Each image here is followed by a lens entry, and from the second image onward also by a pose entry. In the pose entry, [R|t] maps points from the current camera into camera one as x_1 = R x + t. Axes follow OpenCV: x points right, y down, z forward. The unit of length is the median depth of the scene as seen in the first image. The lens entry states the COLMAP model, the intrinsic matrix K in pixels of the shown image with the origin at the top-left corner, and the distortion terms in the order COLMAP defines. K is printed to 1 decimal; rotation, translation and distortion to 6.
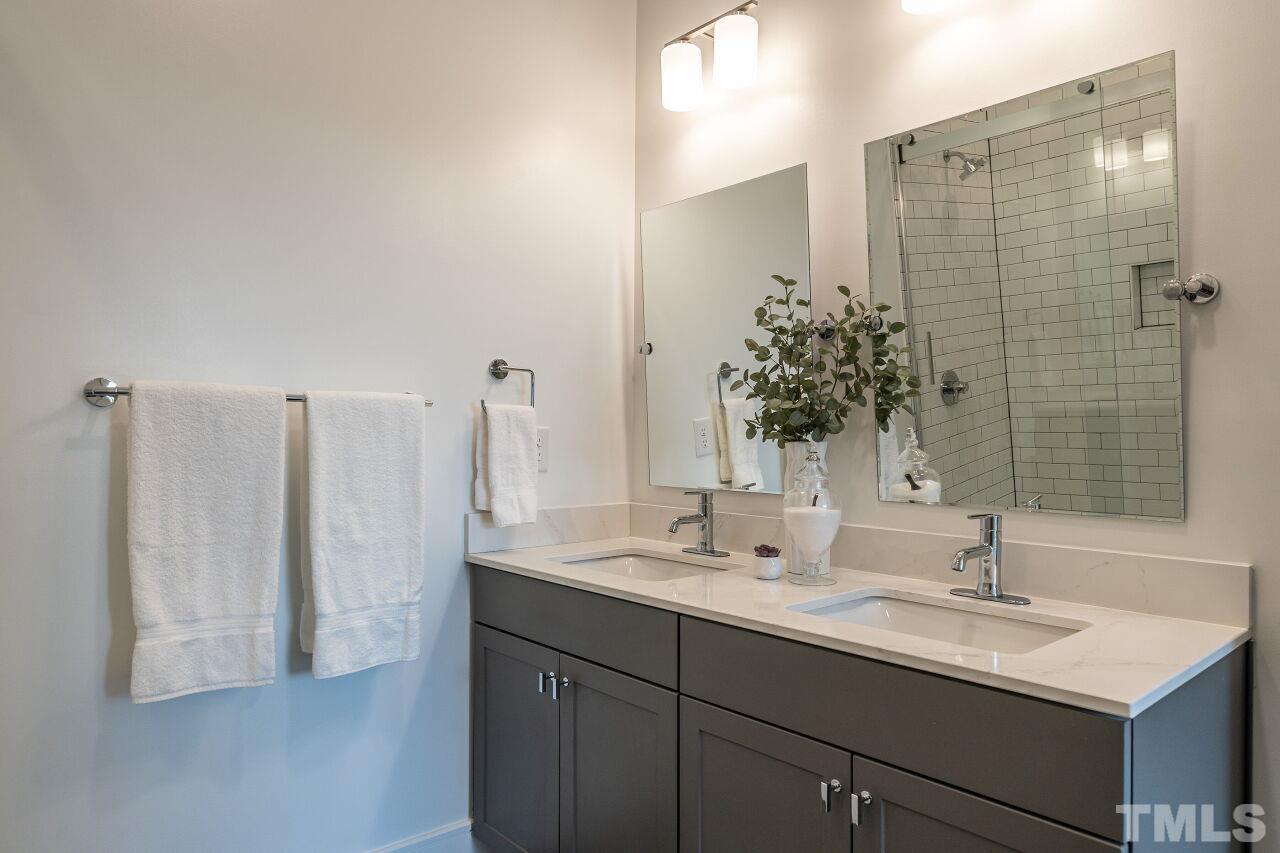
lens RADIAL K [[821.7, 0, 640.0], [0, 821.7, 426.5], [0, 0, 1]] dist [-0.000855, 0.000557]
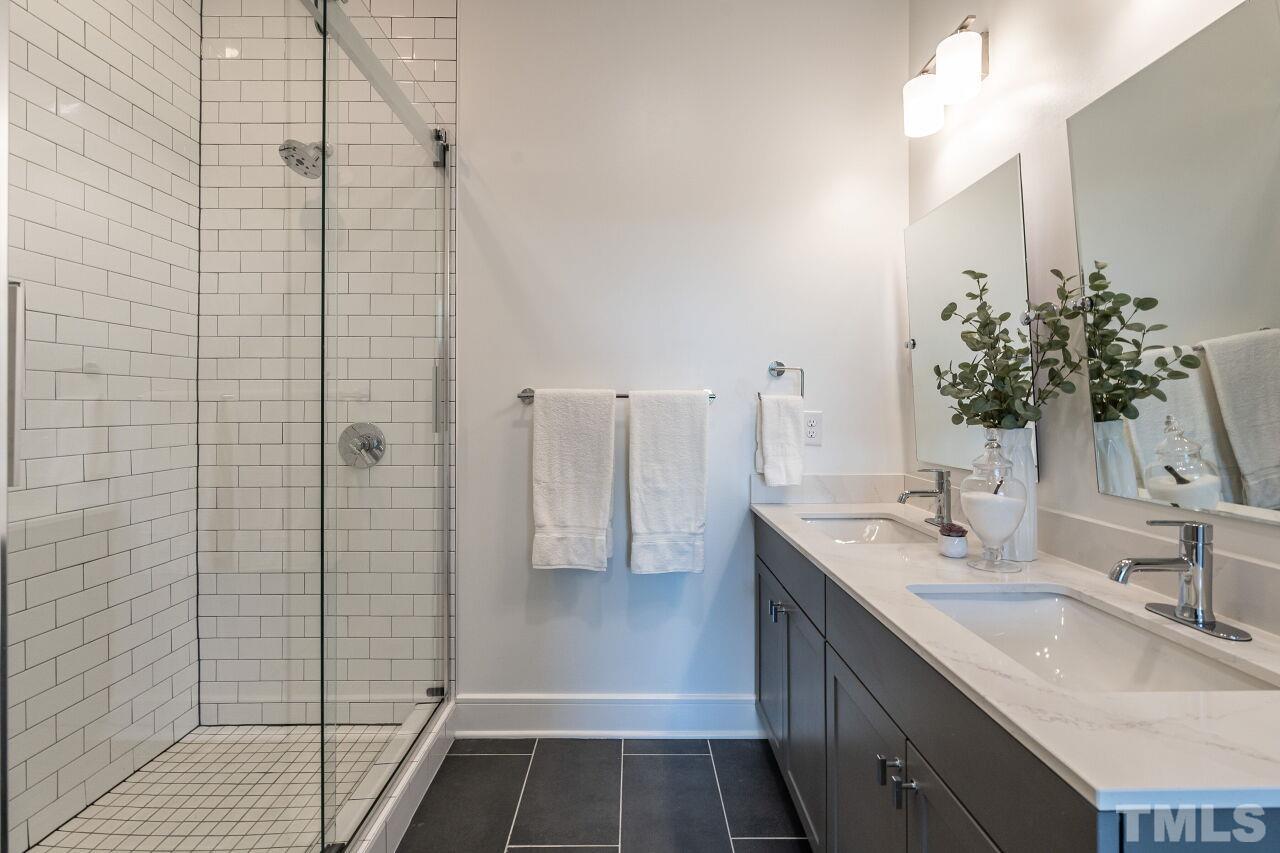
lens RADIAL K [[578.8, 0, 640.2], [0, 578.8, 403.3], [0, 0, 1]] dist [0.001623, 0.000233]
pose [[0.753506, -0.010679, -0.657355, 0.329898], [0.012272, 0.999922, -0.002177, -0.016484], [0.657327, -0.006427, 0.753578, 0.158454]]
